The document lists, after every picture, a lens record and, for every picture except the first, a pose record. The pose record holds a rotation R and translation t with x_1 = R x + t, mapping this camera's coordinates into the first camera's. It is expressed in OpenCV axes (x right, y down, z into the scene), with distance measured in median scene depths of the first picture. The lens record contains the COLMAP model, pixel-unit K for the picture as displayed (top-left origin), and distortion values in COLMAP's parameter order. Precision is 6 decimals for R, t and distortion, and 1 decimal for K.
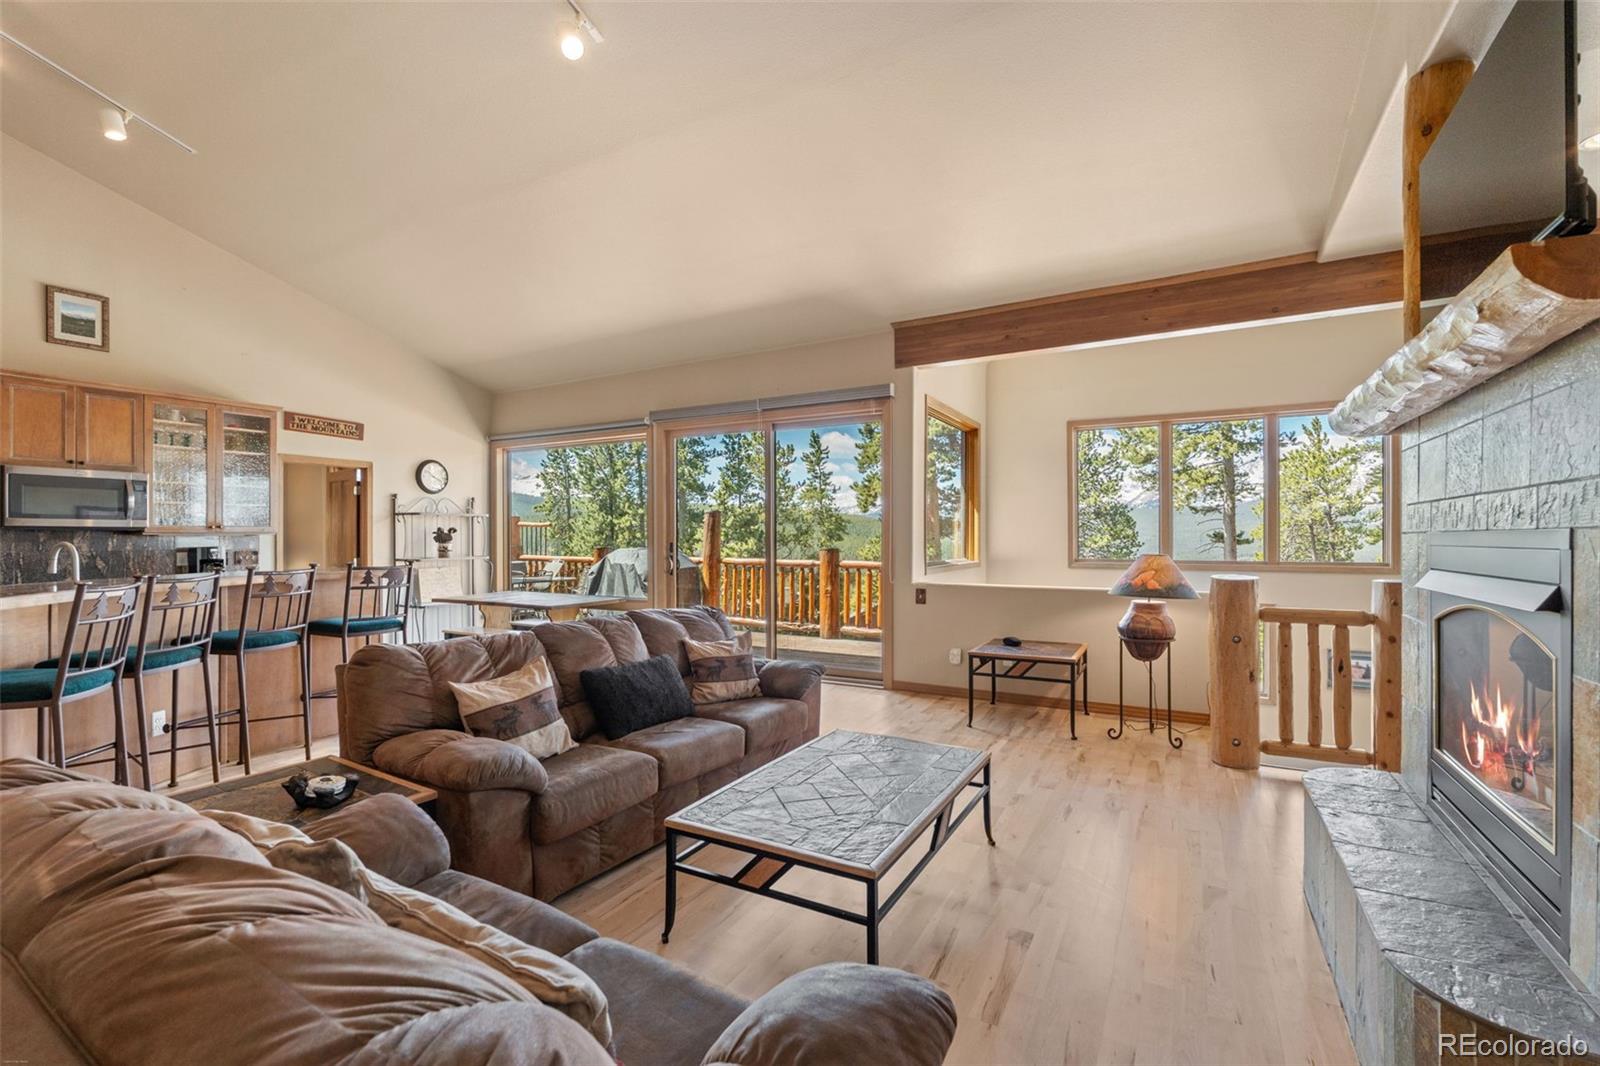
lens RADIAL K [[714.8, 0, 805.8], [0, 714.8, 536.8], [0, 0, 1]] dist [-0.004046, -0.000503]
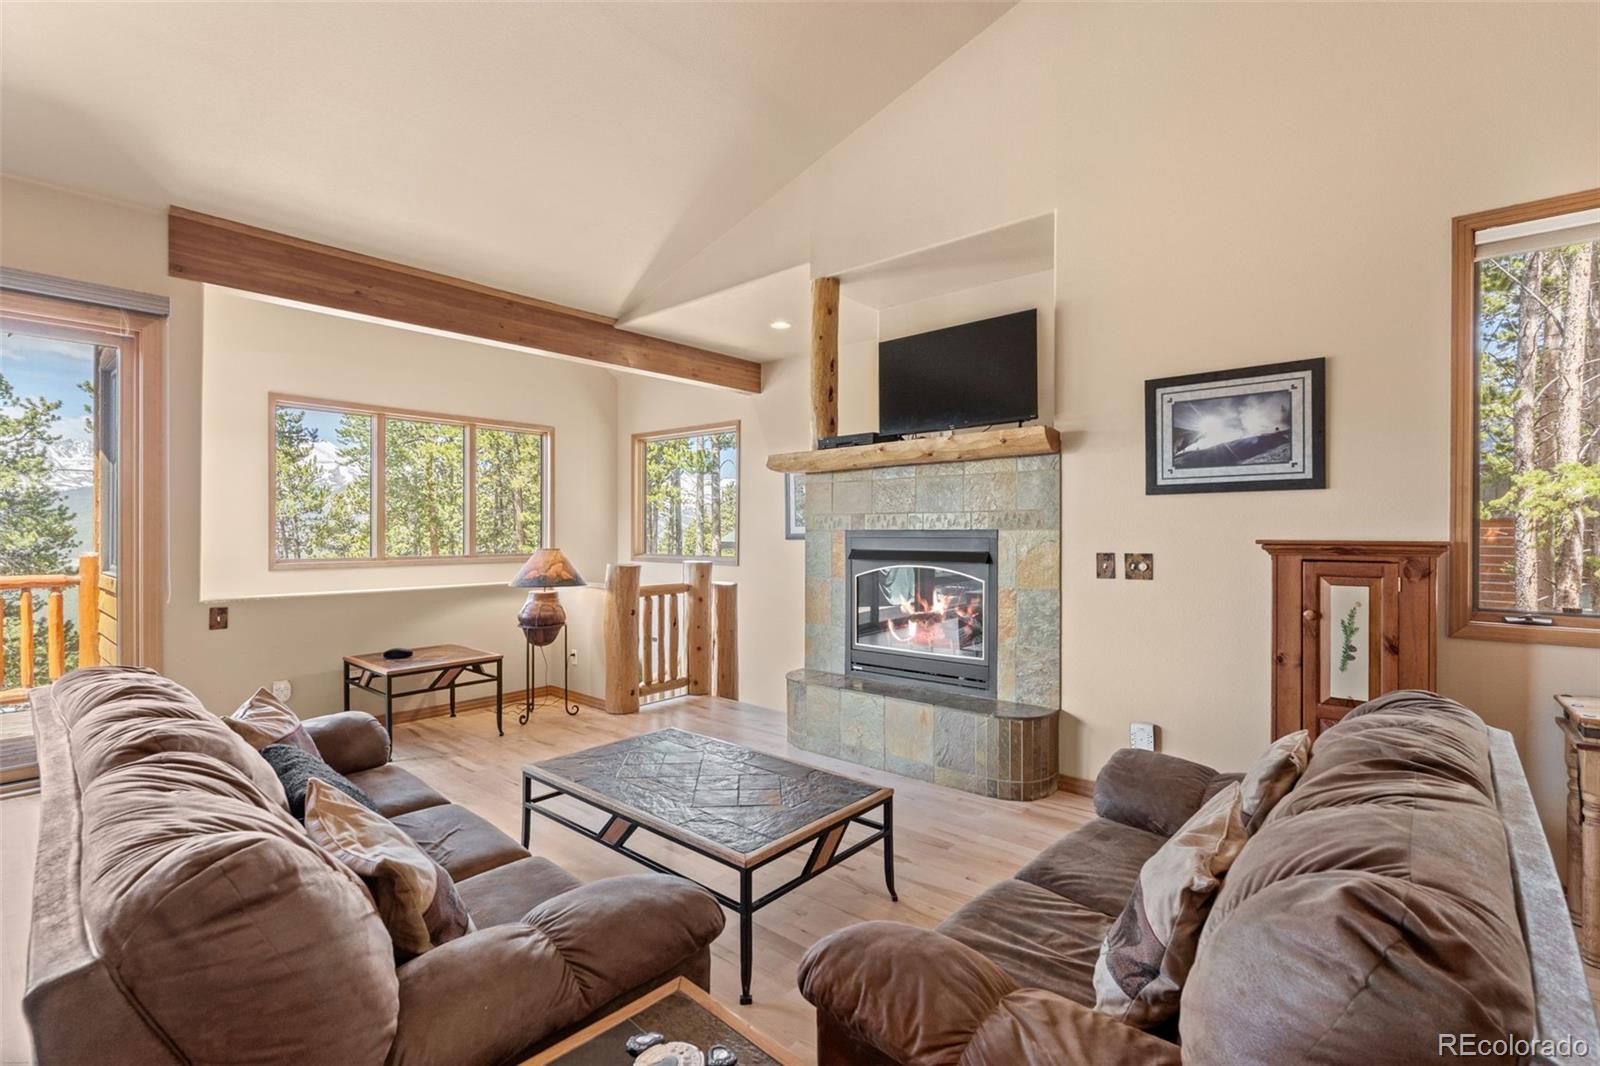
lens RADIAL K [[714.8, 0, 800.1], [0, 714.8, 534.7], [0, 0, 1]] dist [-0.004046, -0.000503]
pose [[0.192684, -0.001237, 0.981260, -0.431840], [0.001981, 0.999998, 0.000871, 0.002788], [-0.981259, 0.001776, 0.192686, 0.328721]]
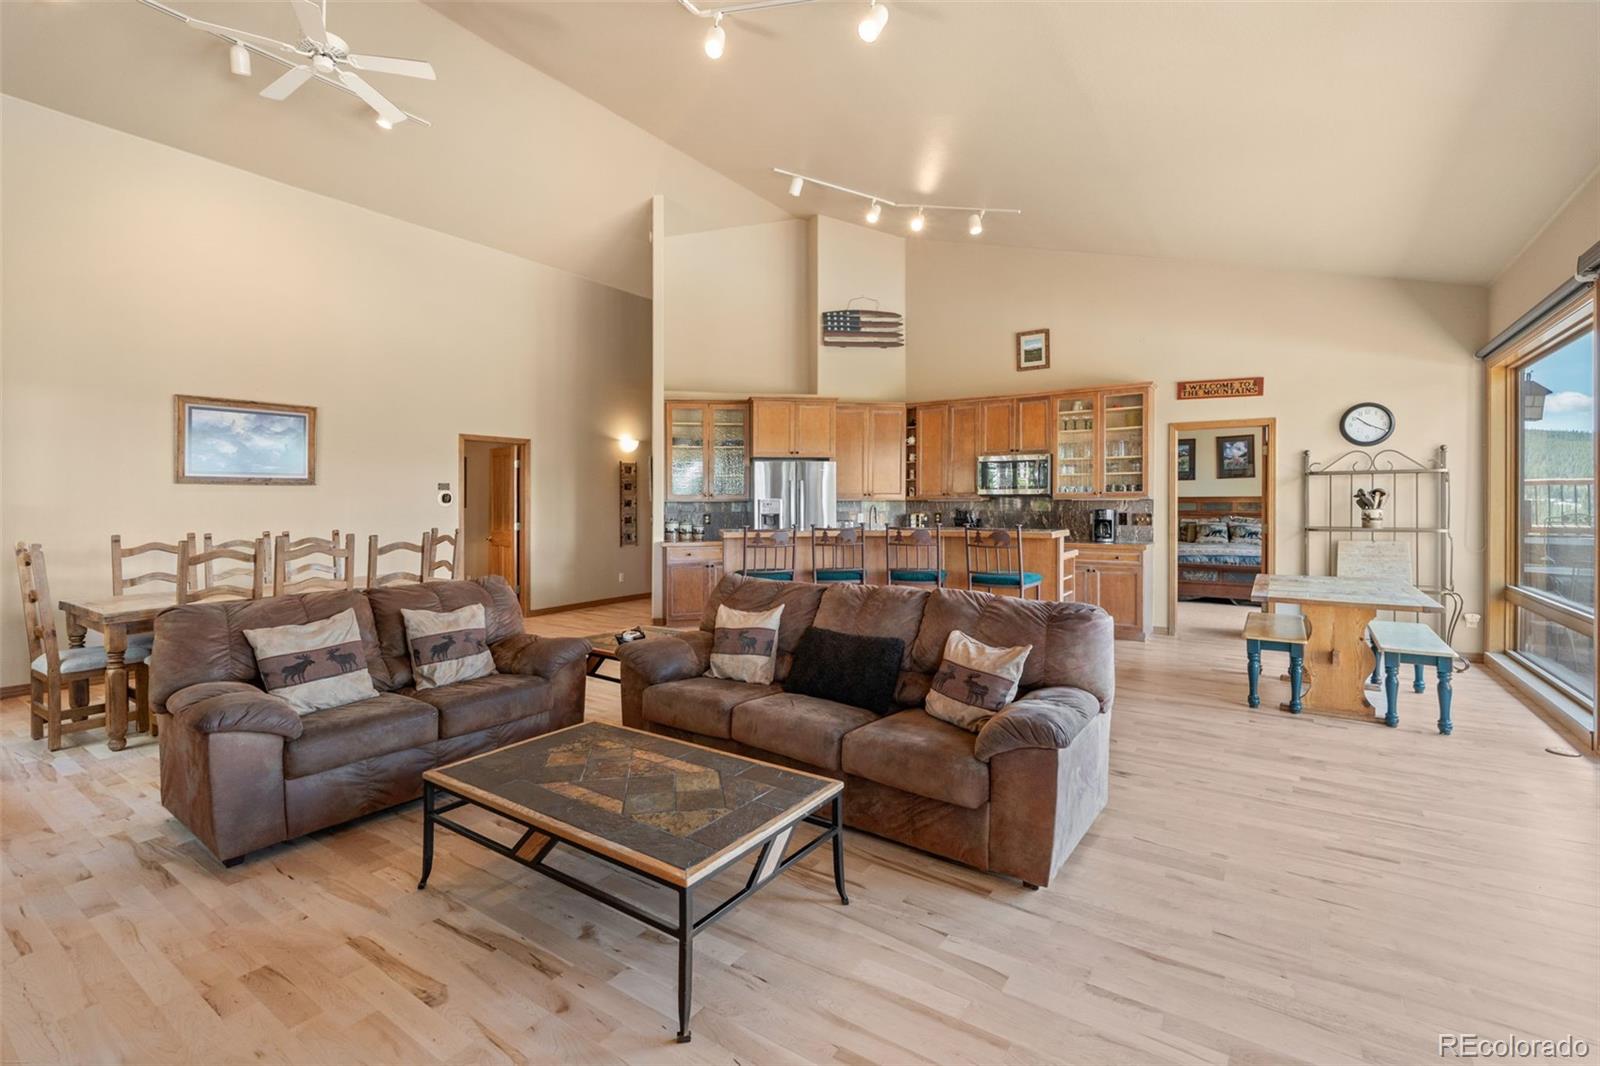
lens RADIAL K [[714.8, 0, 785.4], [0, 714.8, 496.0], [0, 0, 1]] dist [-0.004046, -0.000503]
pose [[-0.096165, -0.007269, -0.995339, 0.453804], [0.001954, 0.999970, -0.007492, -0.000413], [0.995363, -0.002666, -0.096148, 0.620728]]
